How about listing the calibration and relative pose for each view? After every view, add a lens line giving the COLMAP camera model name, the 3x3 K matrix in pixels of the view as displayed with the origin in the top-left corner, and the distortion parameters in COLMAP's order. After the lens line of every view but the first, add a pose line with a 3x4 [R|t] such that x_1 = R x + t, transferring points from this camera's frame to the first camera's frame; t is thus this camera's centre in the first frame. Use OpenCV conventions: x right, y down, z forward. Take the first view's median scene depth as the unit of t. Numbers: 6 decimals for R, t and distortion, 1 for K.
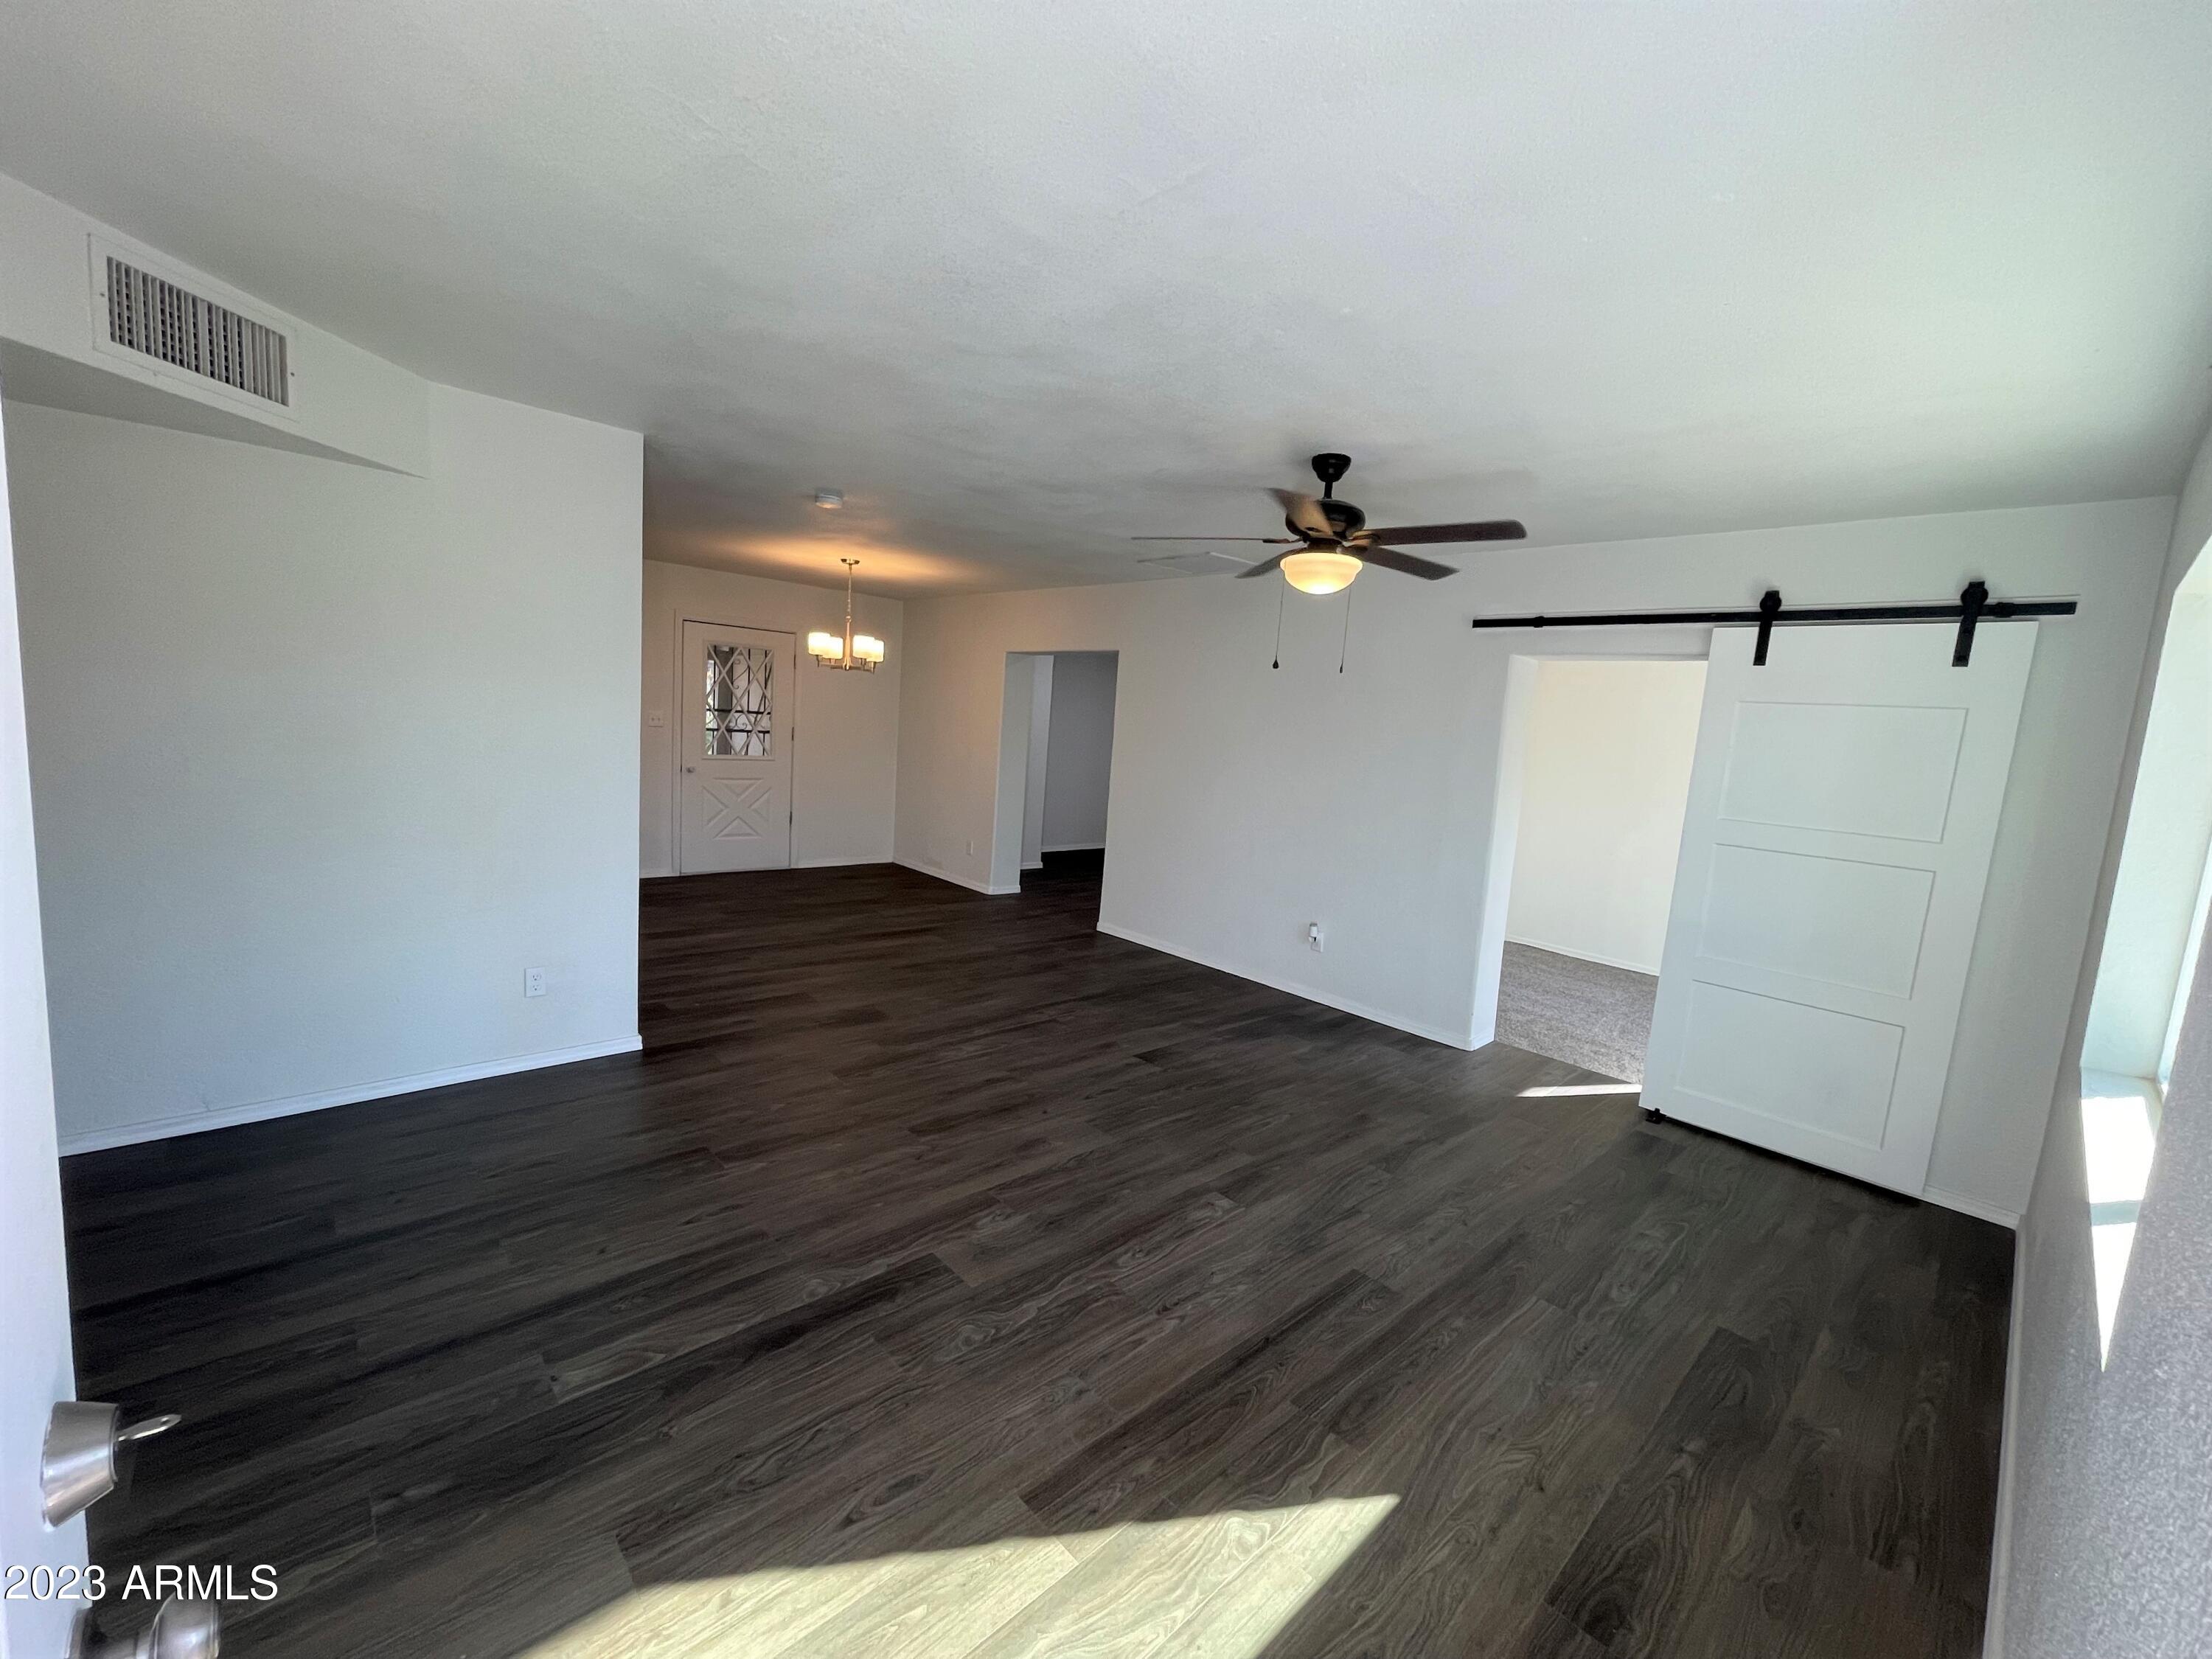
lens RADIAL K [[897.4, 0, 1107.4], [0, 897.4, 825.9], [0, 0, 1]] dist [-0.001815, 0.000251]
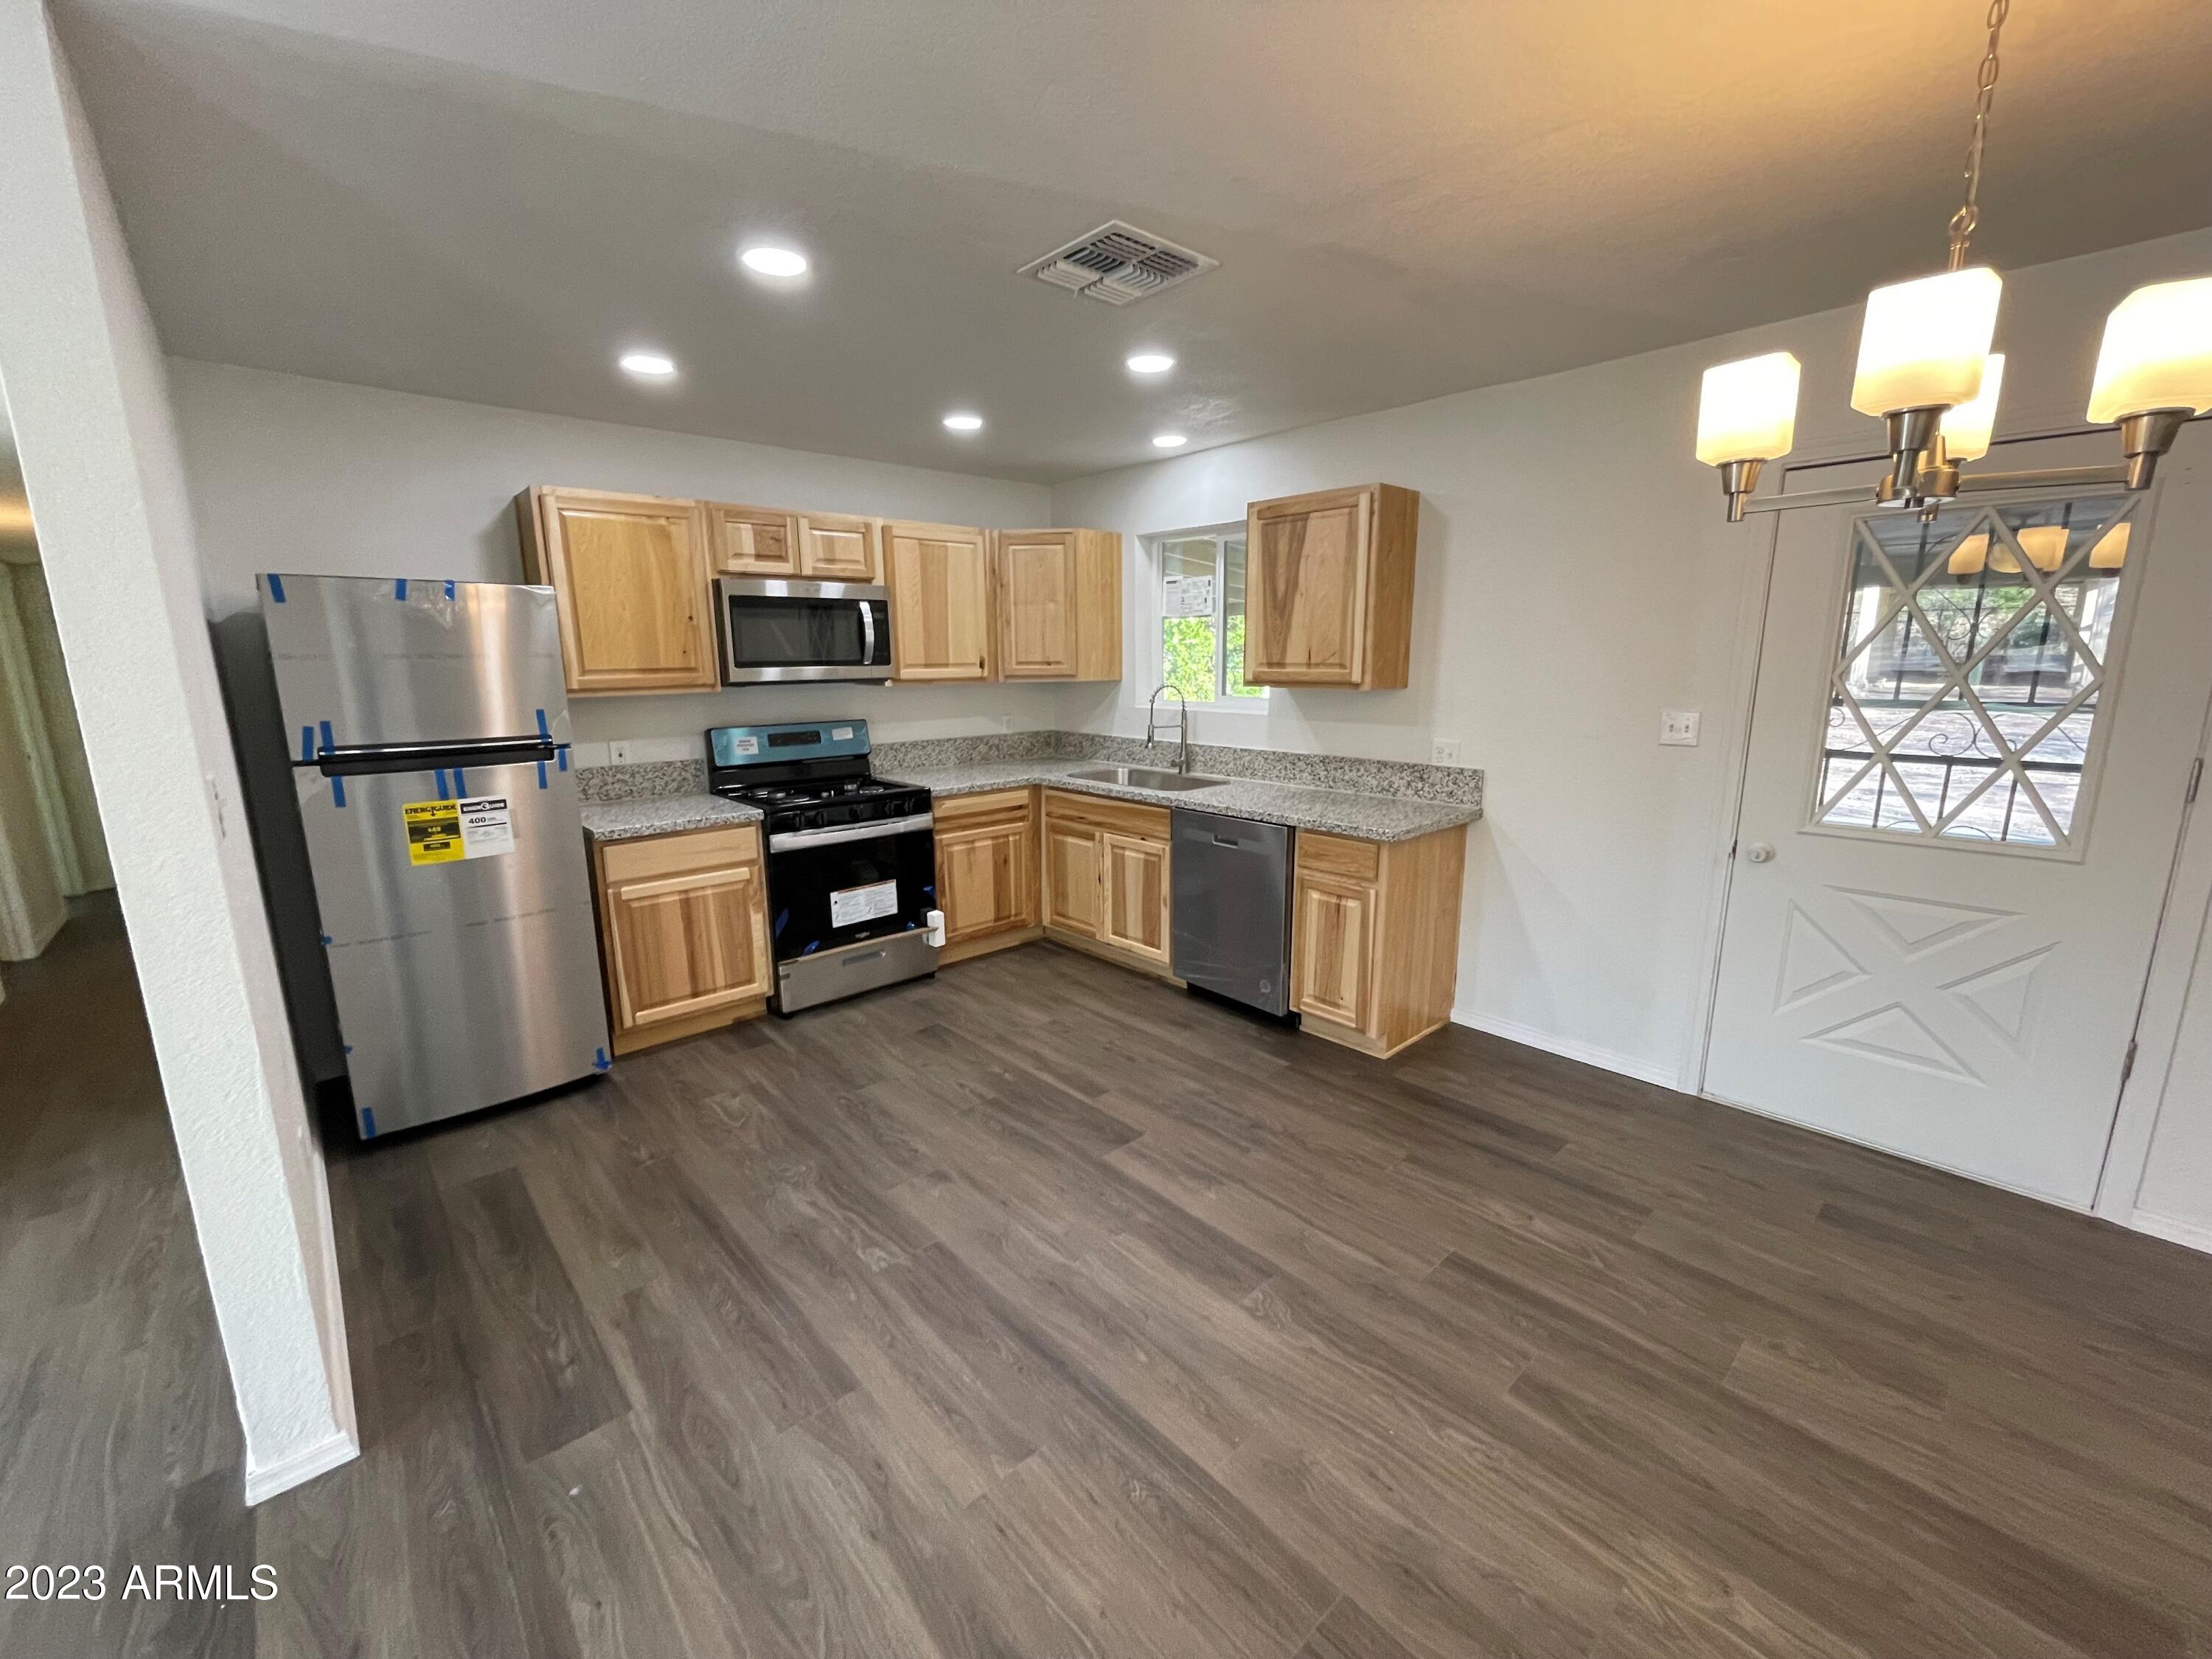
lens RADIAL K [[897.4, 0, 1100.5], [0, 897.4, 830.1], [0, 0, 1]] dist [-0.001815, 0.000251]
pose [[-0.018608, 0.125408, -0.991931, -0.156864], [-0.109242, 0.985908, 0.126696, -0.210055], [0.993841, 0.110718, -0.004646, 1.619955]]
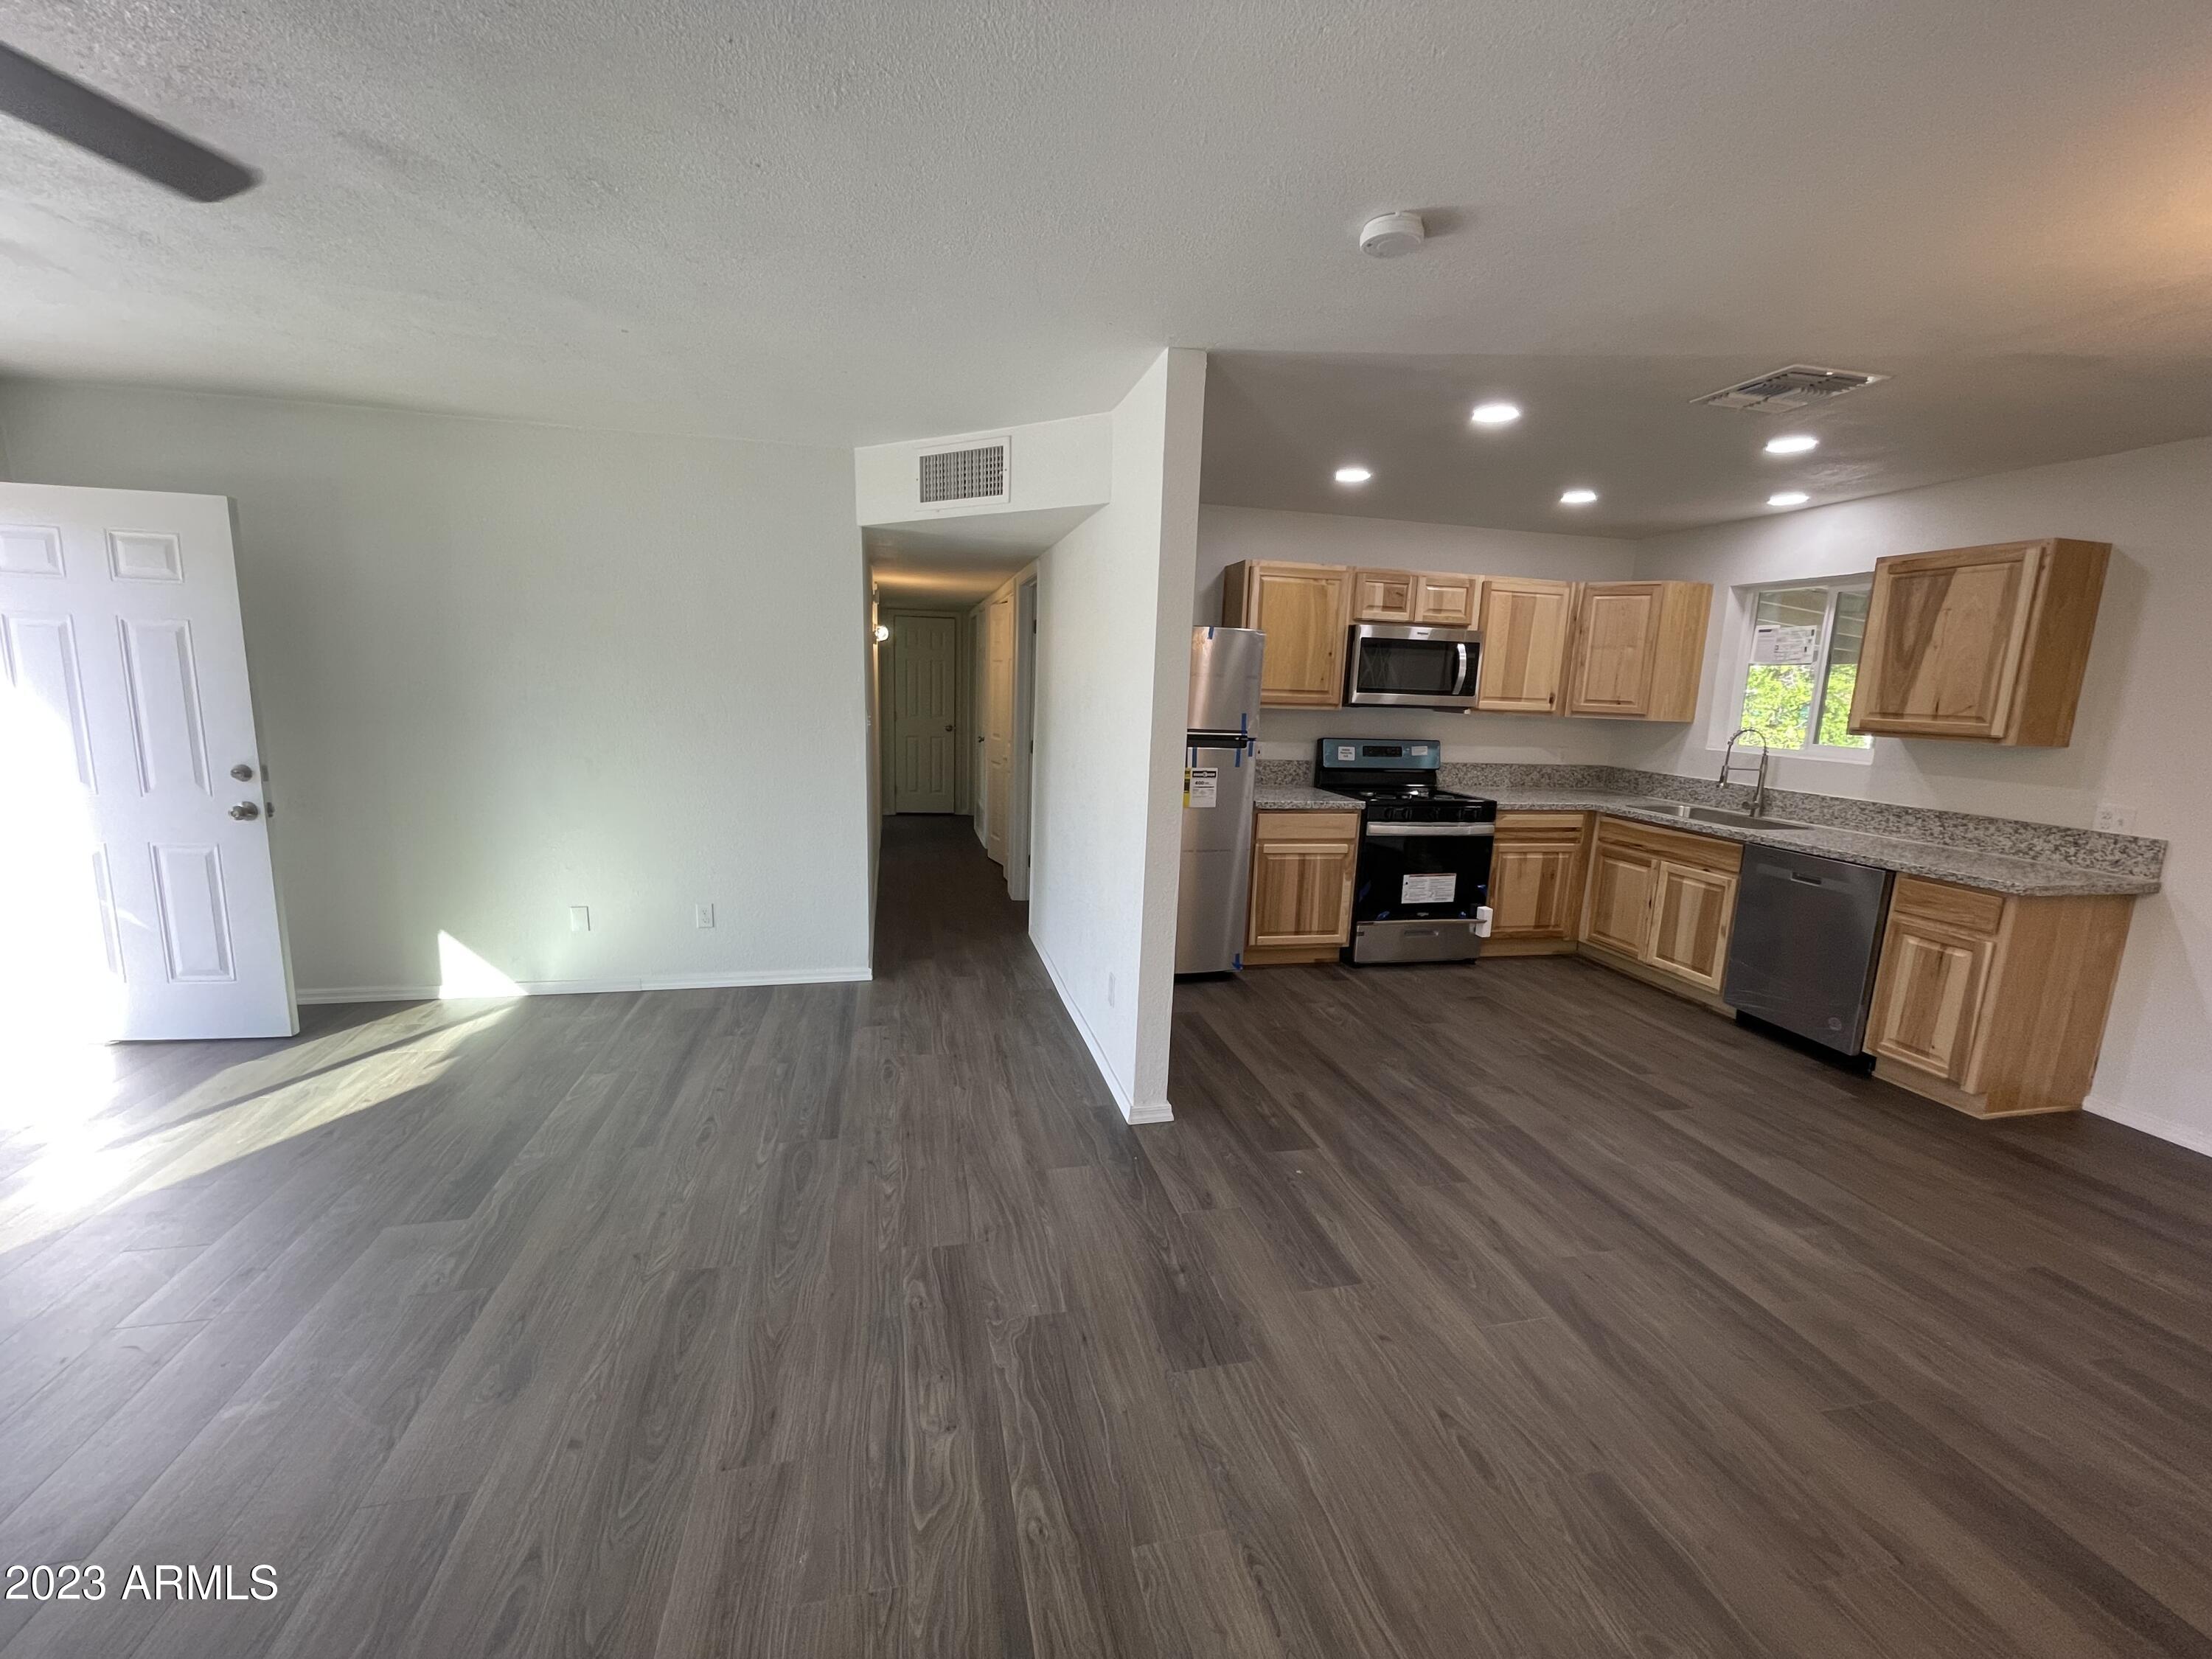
lens RADIAL K [[897.4, 0, 1096.6], [0, 897.4, 831.2], [0, 0, 1]] dist [-0.001815, 0.000251]
pose [[-0.505199, 0.055259, -0.861232, 0.214471], [-0.171987, 0.971483, 0.163221, -0.162380], [0.845692, 0.230580, -0.481288, 1.533895]]
